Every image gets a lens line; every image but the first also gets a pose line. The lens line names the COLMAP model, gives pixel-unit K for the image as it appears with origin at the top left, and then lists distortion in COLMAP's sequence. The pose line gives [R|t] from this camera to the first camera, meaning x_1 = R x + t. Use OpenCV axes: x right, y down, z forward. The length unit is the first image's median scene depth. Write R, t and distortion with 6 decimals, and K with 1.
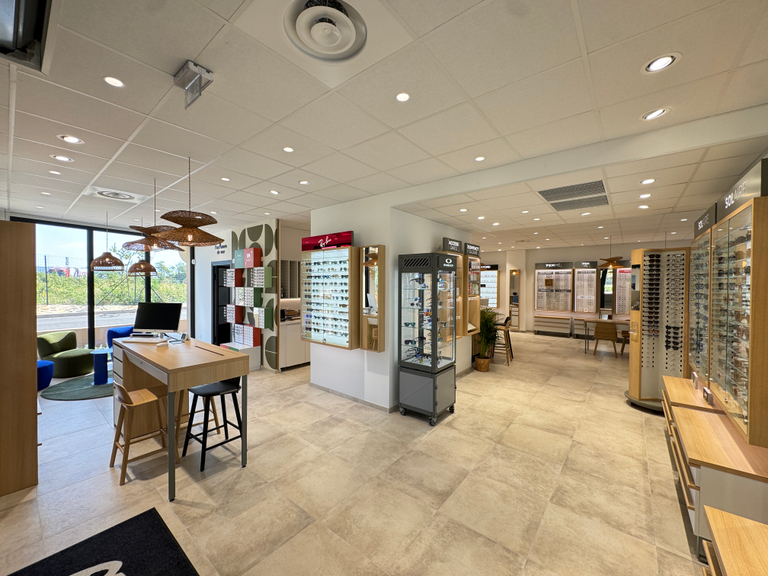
lens RADIAL K [[305.3, 0, 387.0], [0, 305.3, 288.2], [0, 0, 1]] dist [-0.001810, -0.000140]
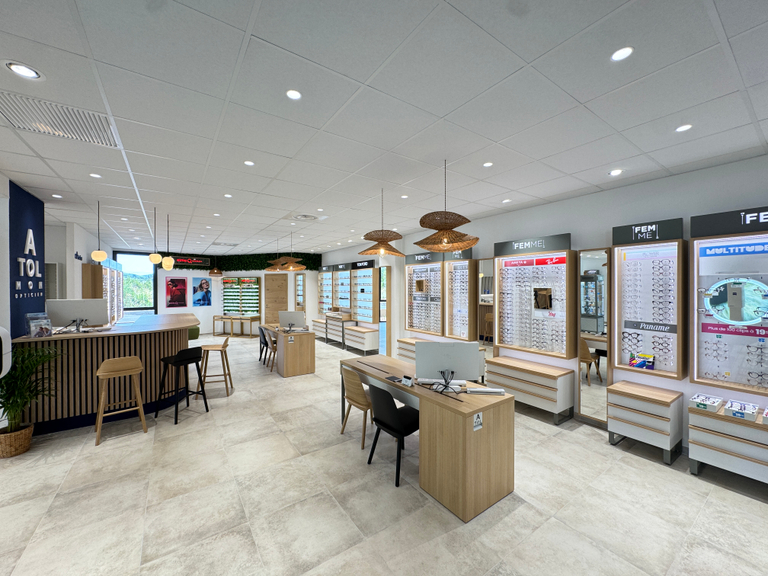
lens RADIAL K [[305.3, 0, 383.7], [0, 305.3, 287.9], [0, 0, 1]] dist [-0.001810, -0.000140]
pose [[0.960338, -0.003762, -0.278812, 0.659457], [0.000738, 0.999940, -0.010948, -0.007782], [0.278836, 0.010308, 0.960283, 0.405327]]
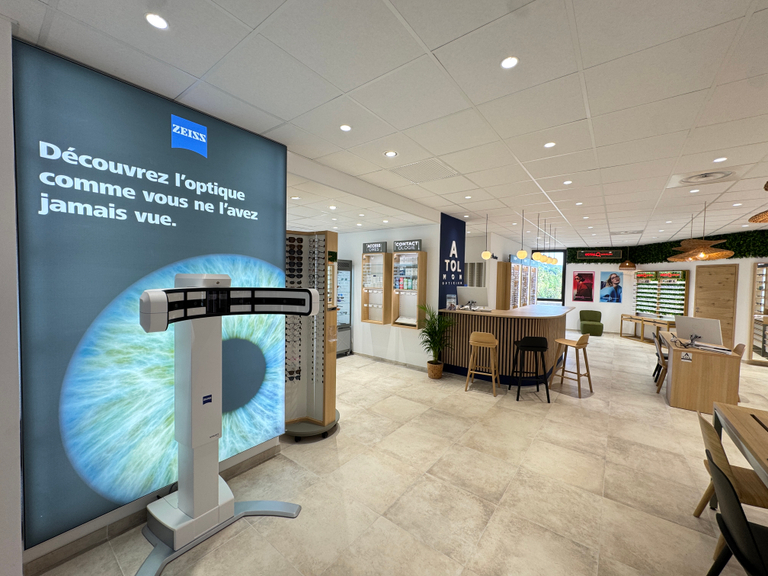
lens RADIAL K [[305.3, 0, 384.6], [0, 305.3, 289.9], [0, 0, 1]] dist [-0.001810, -0.000140]
pose [[0.024688, 0.035710, -0.999057, 0.725003], [-0.034084, 0.998811, 0.034859, -0.006433], [0.999114, 0.033191, 0.025875, 0.500082]]
